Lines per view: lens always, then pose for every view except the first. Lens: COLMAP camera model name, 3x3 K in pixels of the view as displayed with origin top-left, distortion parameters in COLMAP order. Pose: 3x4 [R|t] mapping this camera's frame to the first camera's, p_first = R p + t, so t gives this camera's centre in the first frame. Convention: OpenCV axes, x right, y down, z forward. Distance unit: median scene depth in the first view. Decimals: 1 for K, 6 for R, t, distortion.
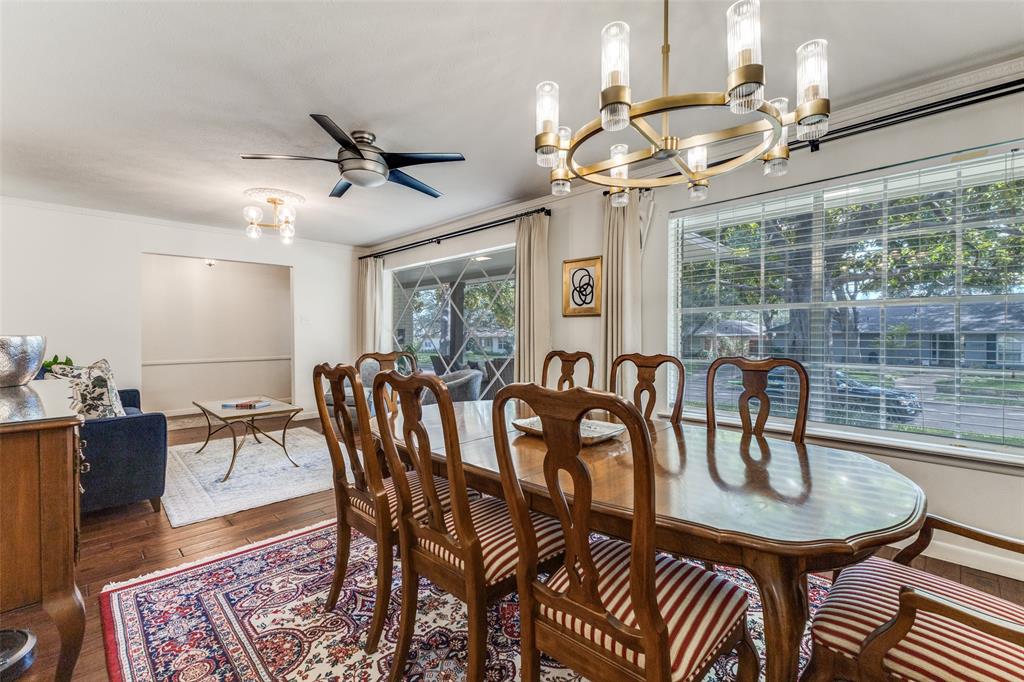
lens RADIAL K [[437.4, 0, 501.3], [0, 437.4, 334.9], [0, 0, 1]] dist [0.014937, -0.002337]
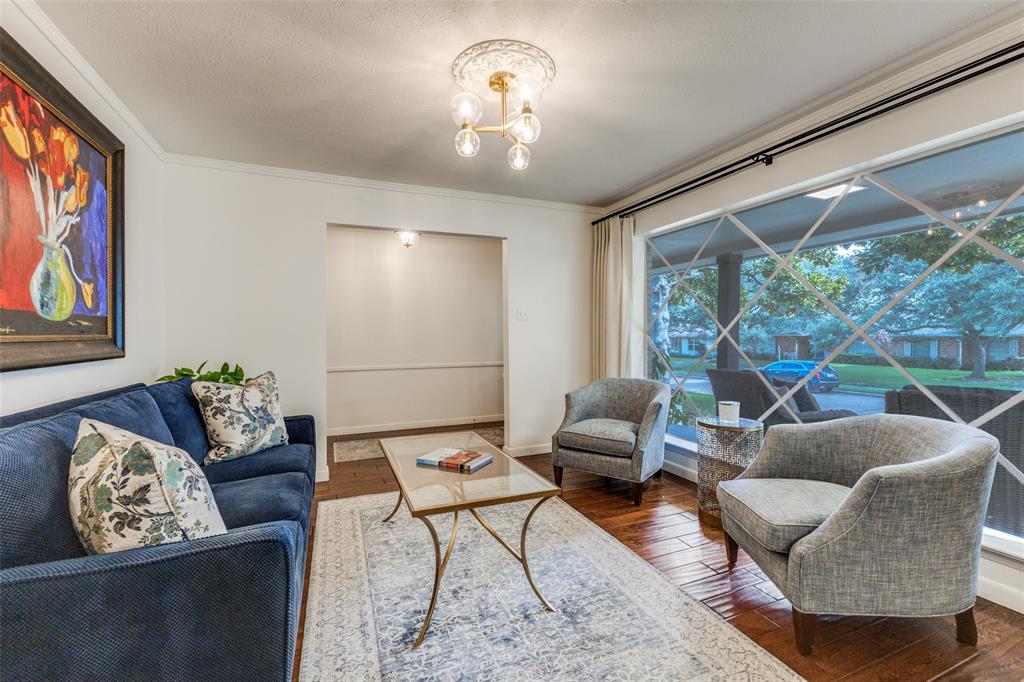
lens RADIAL K [[437.4, 0, 515.8], [0, 437.4, 340.0], [0, 0, 1]] dist [0.014937, -0.002337]
pose [[0.936344, 0.004985, -0.351049, -0.253677], [-0.001449, 0.999946, 0.010335, -0.000403], [0.351082, -0.009169, 0.936300, 0.411975]]
